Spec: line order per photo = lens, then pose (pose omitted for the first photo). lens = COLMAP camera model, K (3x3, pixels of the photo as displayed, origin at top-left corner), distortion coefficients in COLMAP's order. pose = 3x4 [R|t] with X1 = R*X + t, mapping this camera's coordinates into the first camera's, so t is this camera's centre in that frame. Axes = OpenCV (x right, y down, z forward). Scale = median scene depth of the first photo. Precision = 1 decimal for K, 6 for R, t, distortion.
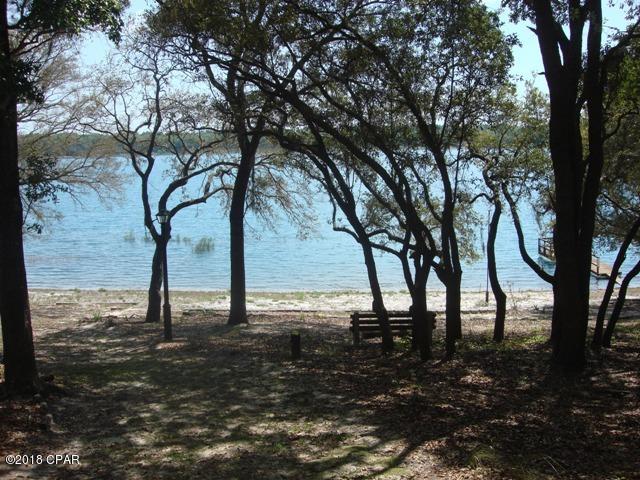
lens RADIAL K [[693.8, 0, 320.3], [0, 693.8, 239.7], [0, 0, 1]] dist [-0.101789, 0.000000]
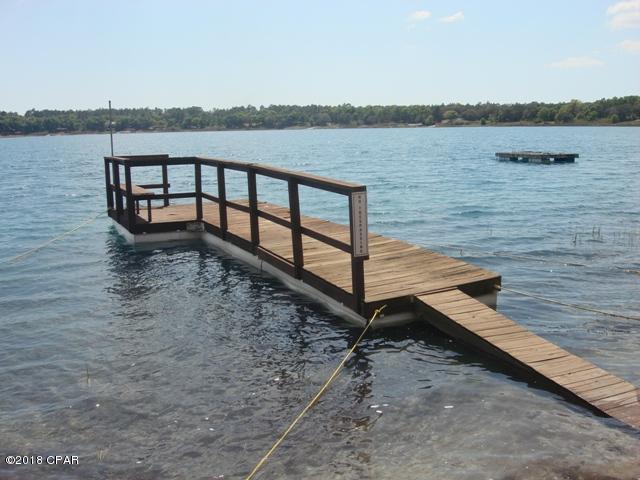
lens RADIAL K [[693.8, 0, 319.4], [0, 693.8, 240.6], [0, 0, 1]] dist [-0.101789, 0.000000]
pose [[0.909779, -0.053866, 0.411583, 0.360335], [0.048198, 0.998546, 0.024145, 0.034793], [-0.412285, -0.002129, 0.911052, 0.924855]]
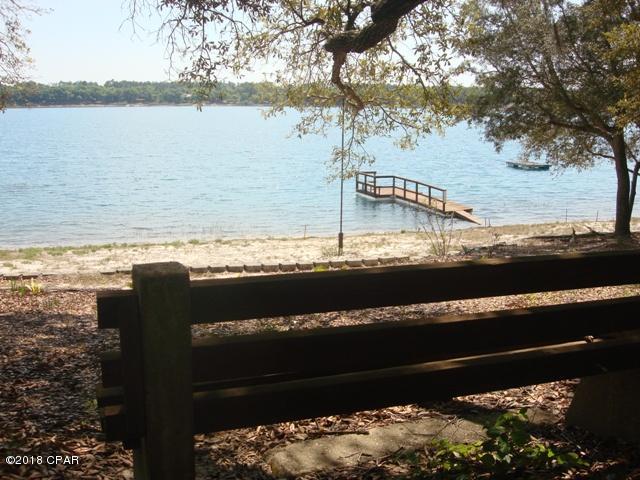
lens RADIAL K [[693.8, 0, 319.7], [0, 693.8, 239.8], [0, 0, 1]] dist [-0.101789, 0.000000]
pose [[0.942179, -0.034091, 0.333371, 0.010910], [0.014951, 0.998098, 0.059811, 0.034720], [-0.334776, -0.051368, 0.940897, 0.326415]]
